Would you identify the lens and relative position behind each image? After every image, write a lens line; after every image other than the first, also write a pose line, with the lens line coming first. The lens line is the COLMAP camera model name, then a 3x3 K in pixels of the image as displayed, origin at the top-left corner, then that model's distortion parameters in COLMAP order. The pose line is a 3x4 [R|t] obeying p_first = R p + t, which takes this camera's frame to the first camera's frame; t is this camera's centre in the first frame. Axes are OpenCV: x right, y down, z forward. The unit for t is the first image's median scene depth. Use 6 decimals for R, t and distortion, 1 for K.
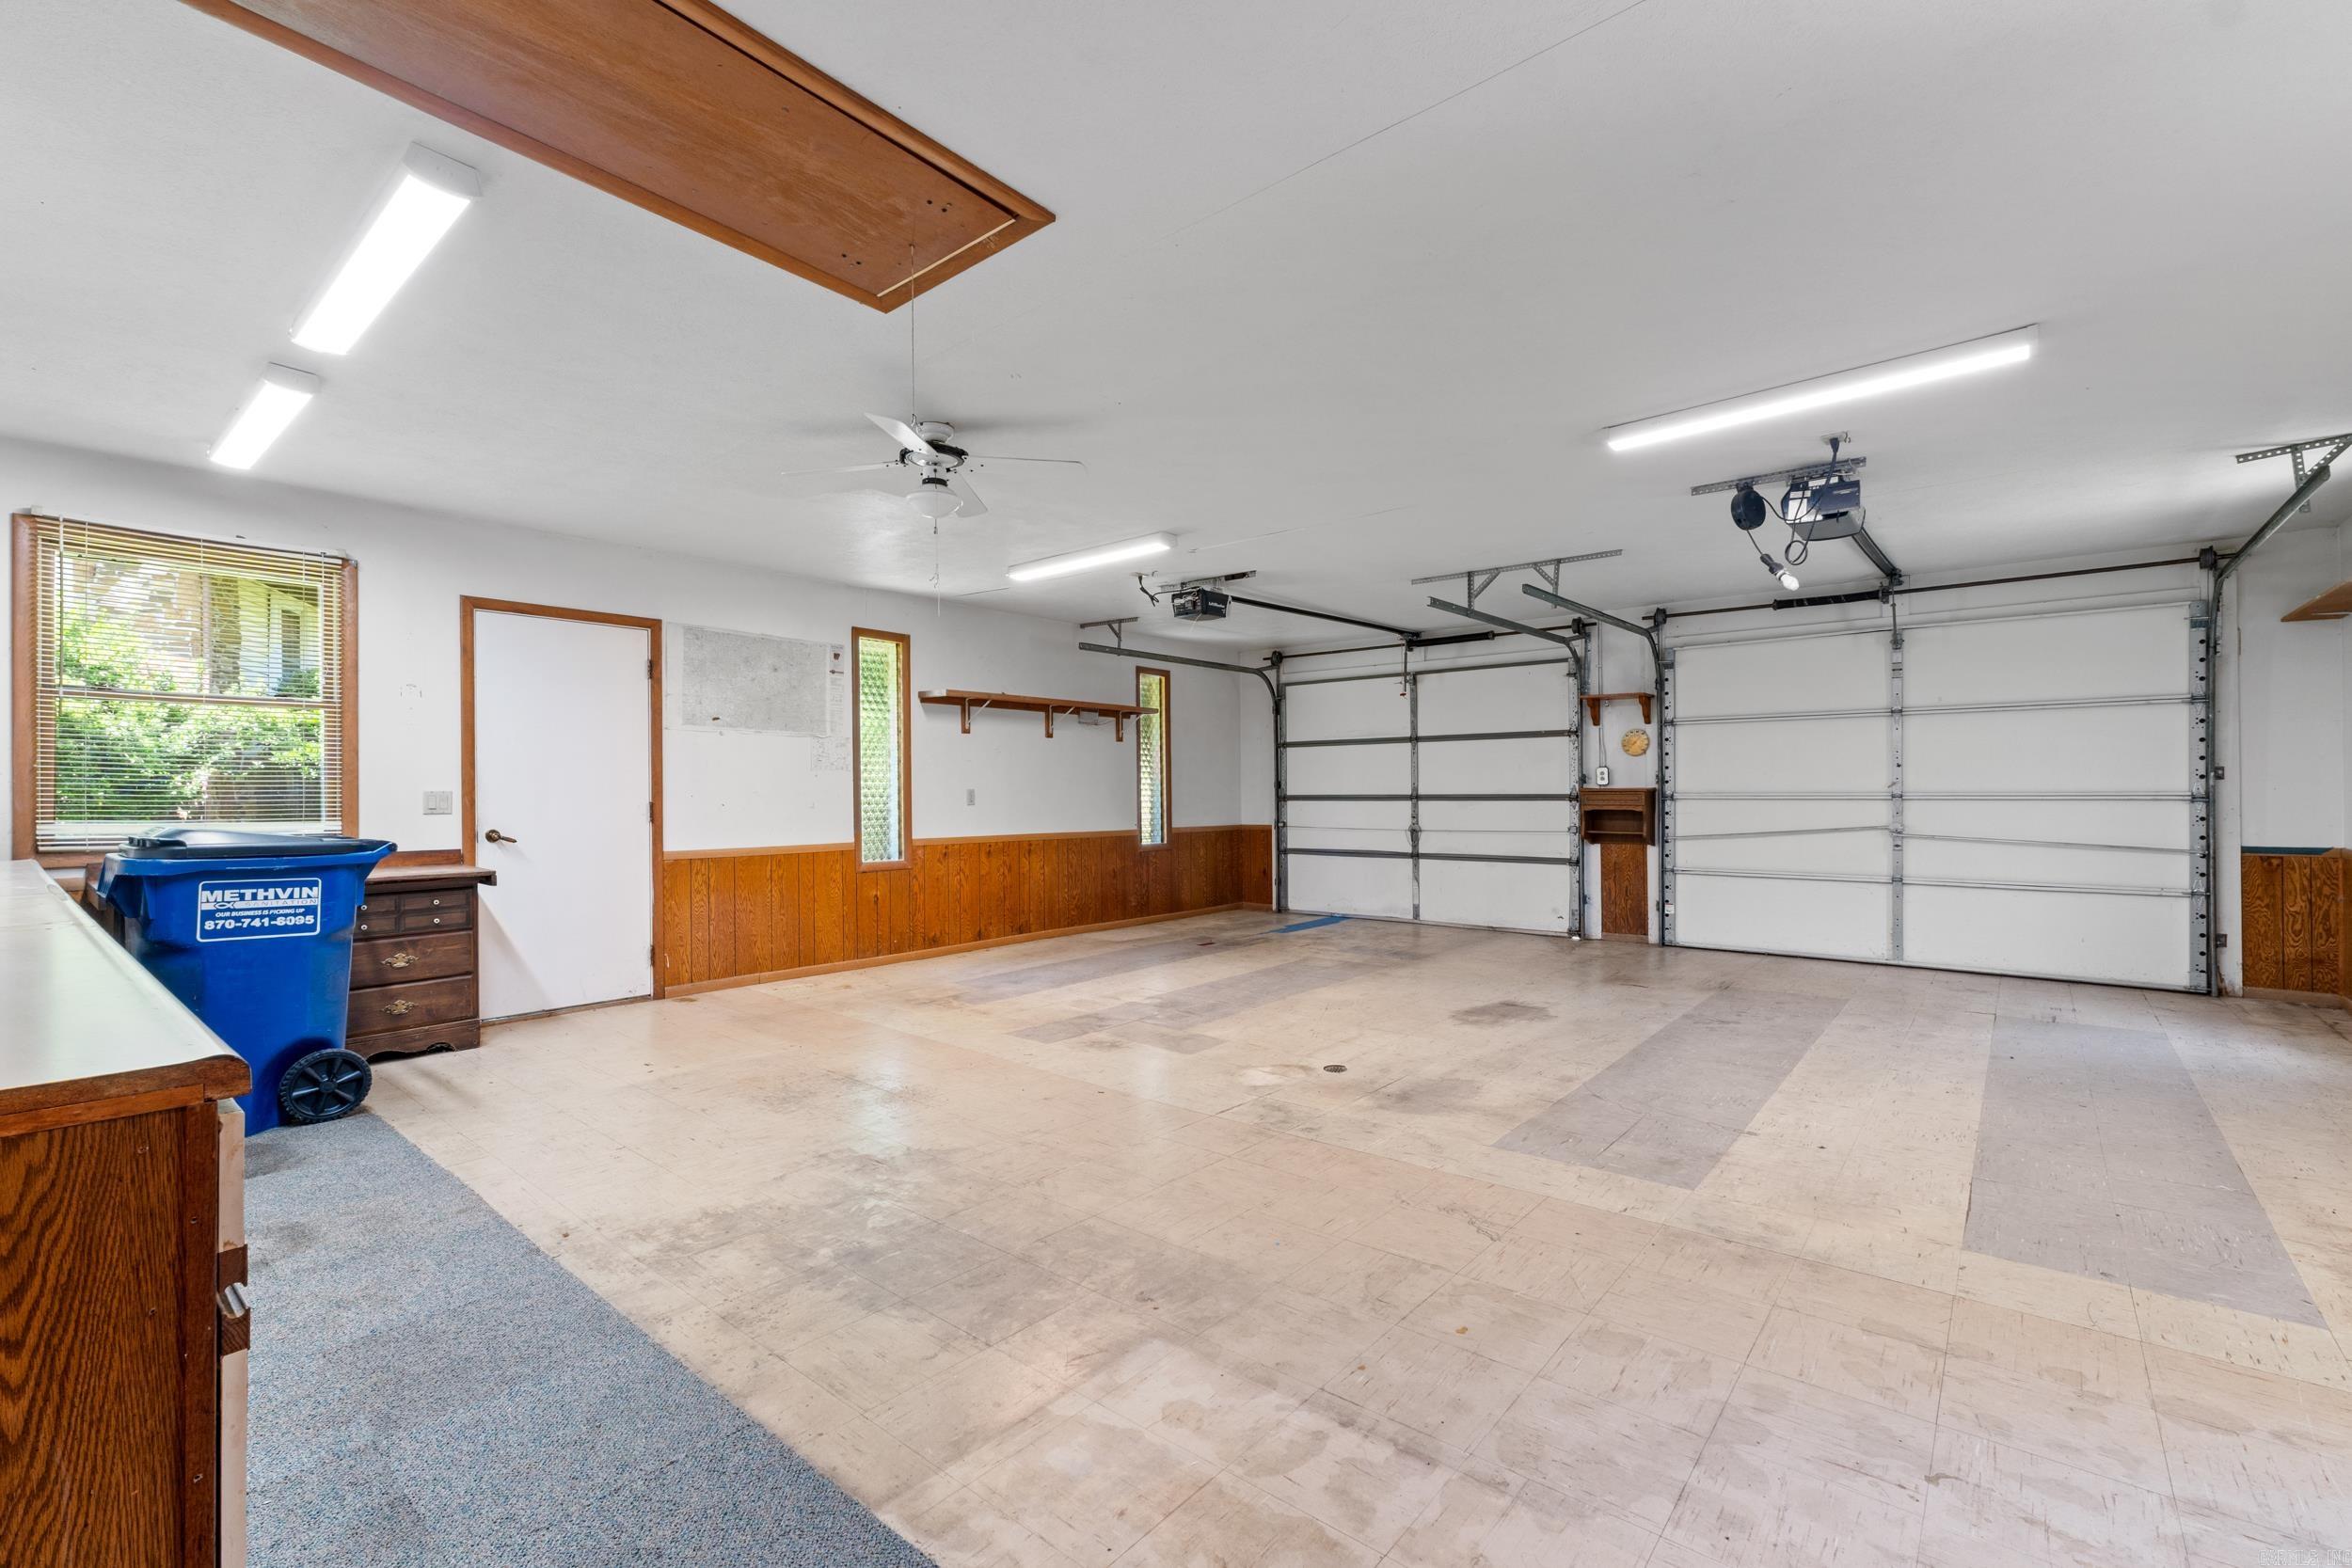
lens RADIAL K [[991.5, 0, 1177.3], [0, 991.5, 783.1], [0, 0, 1]] dist [0.001643, 0.000081]
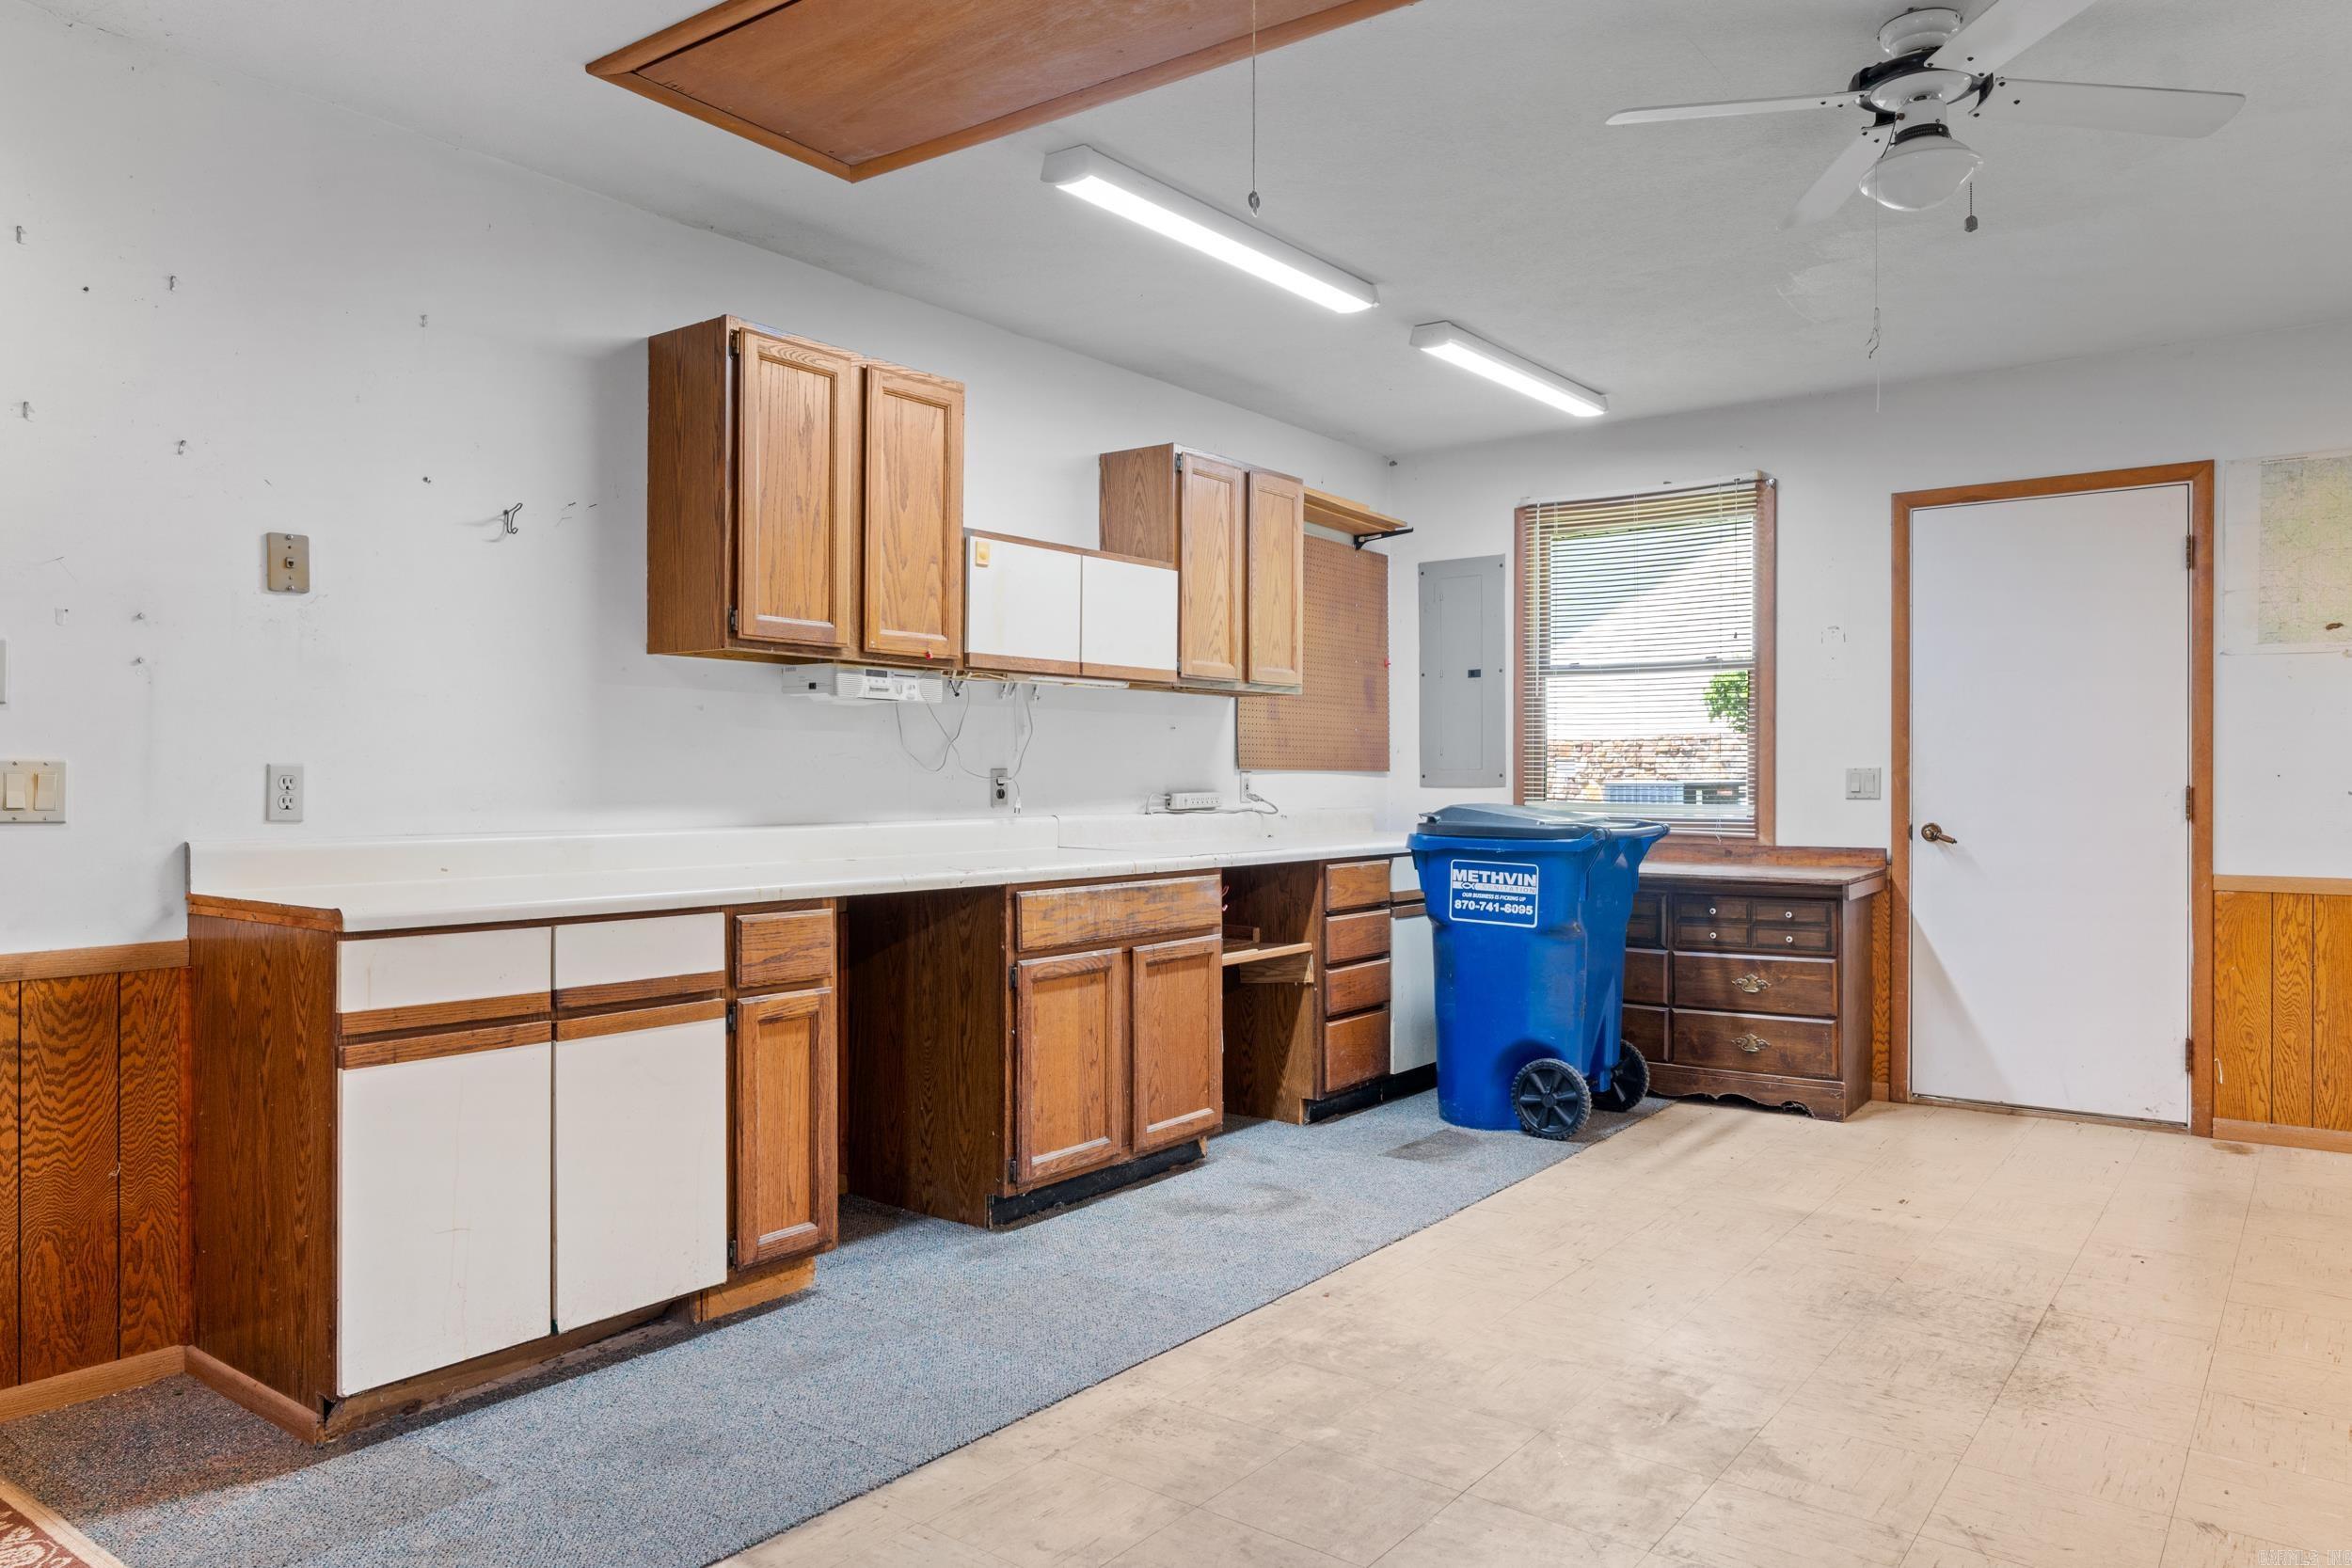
lens RADIAL K [[1539.2, 0, 1179.1], [0, 1539.2, 778.7], [0, 0, 1]] dist [-0.005095, 0.000921]
pose [[0.062312, 0.004623, -0.998046, 0.503037], [0.009760, 0.999939, 0.005241, 0.007385], [0.998009, -0.010068, 0.062263, 0.595729]]
